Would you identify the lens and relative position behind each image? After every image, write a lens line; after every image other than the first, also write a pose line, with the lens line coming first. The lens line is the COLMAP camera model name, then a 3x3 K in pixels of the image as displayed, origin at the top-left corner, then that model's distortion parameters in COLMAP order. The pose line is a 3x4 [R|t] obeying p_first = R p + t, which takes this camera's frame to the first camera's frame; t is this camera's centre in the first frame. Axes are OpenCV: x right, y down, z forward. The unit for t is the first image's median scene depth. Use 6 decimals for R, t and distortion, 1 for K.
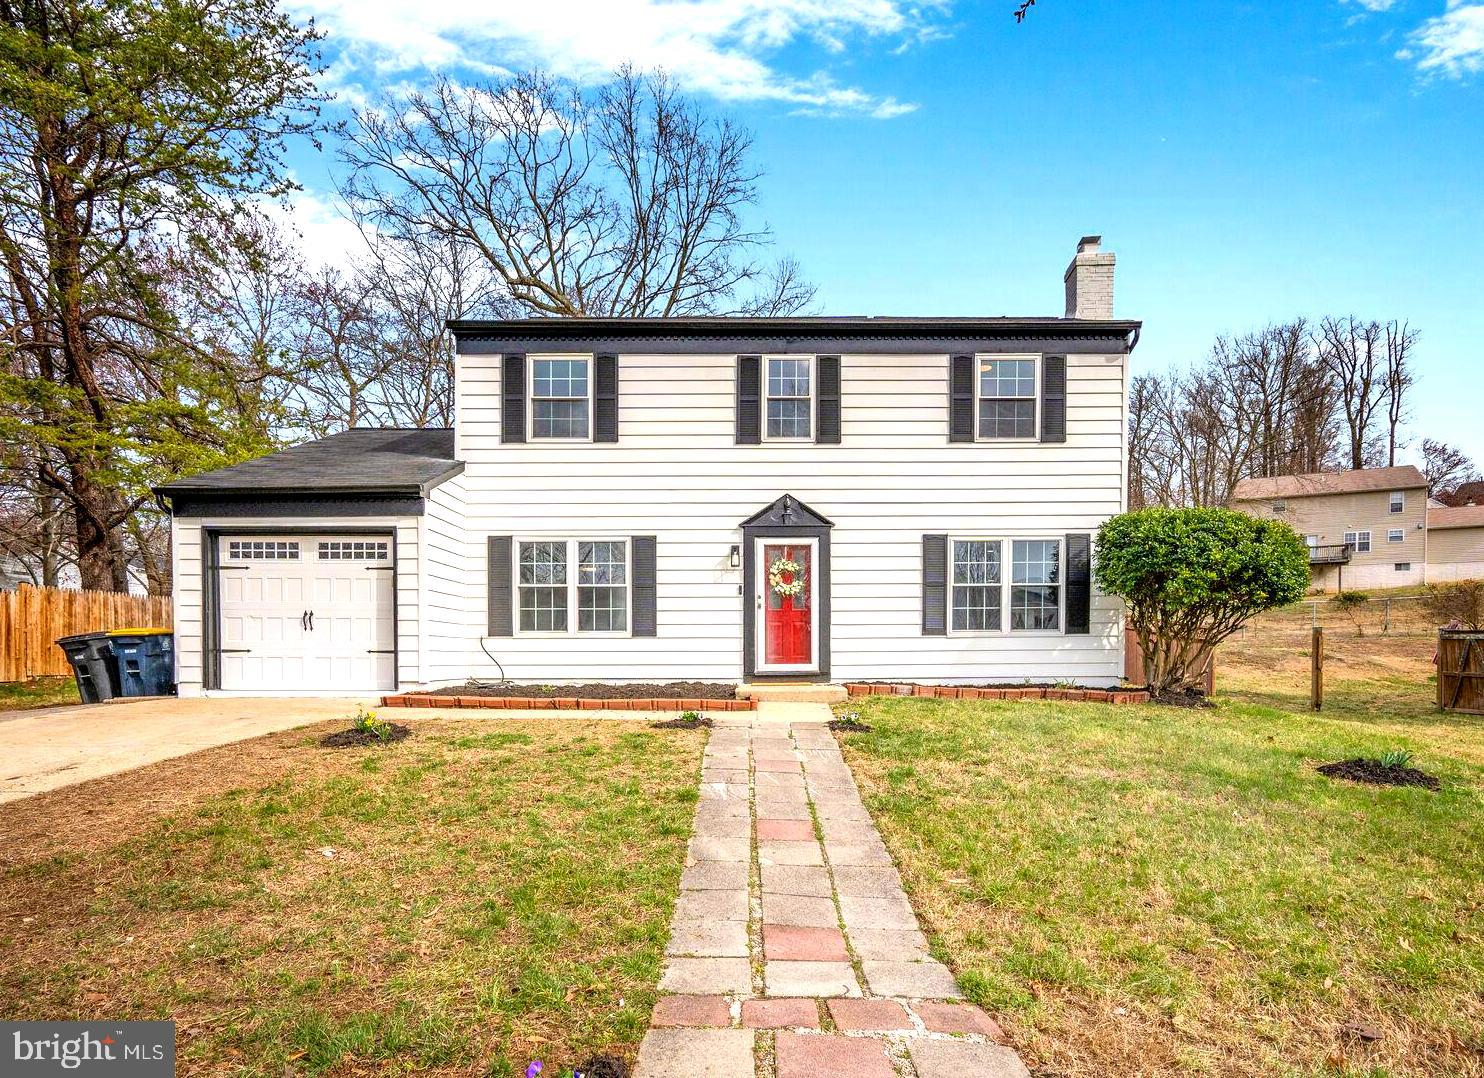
lens RADIAL K [[774.3, 0, 740.4], [0, 774.3, 679.7], [0, 0, 1]] dist [0.004490, 0.000280]
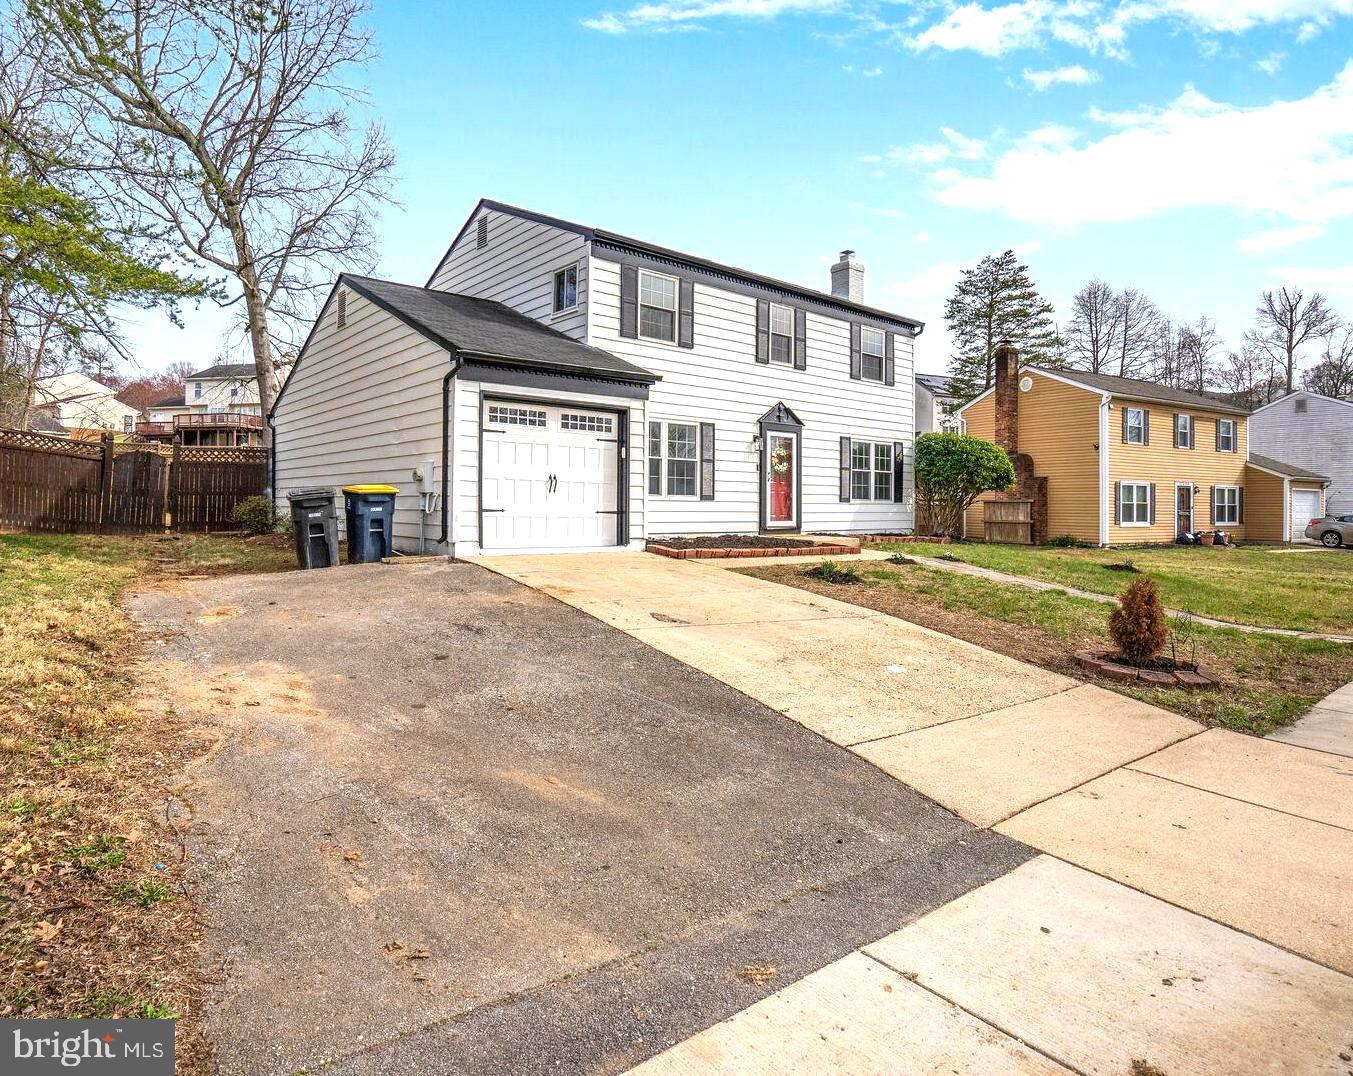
lens RADIAL K [[807.1, 0, 676.6], [0, 807.1, 504.2], [0, 0, 1]] dist [-0.001229, -0.000148]
pose [[0.758076, 0.011719, 0.652061, -1.047482], [0.014269, 0.999301, -0.034549, -0.003360], [-0.652010, 0.035494, 0.757379, 0.012454]]
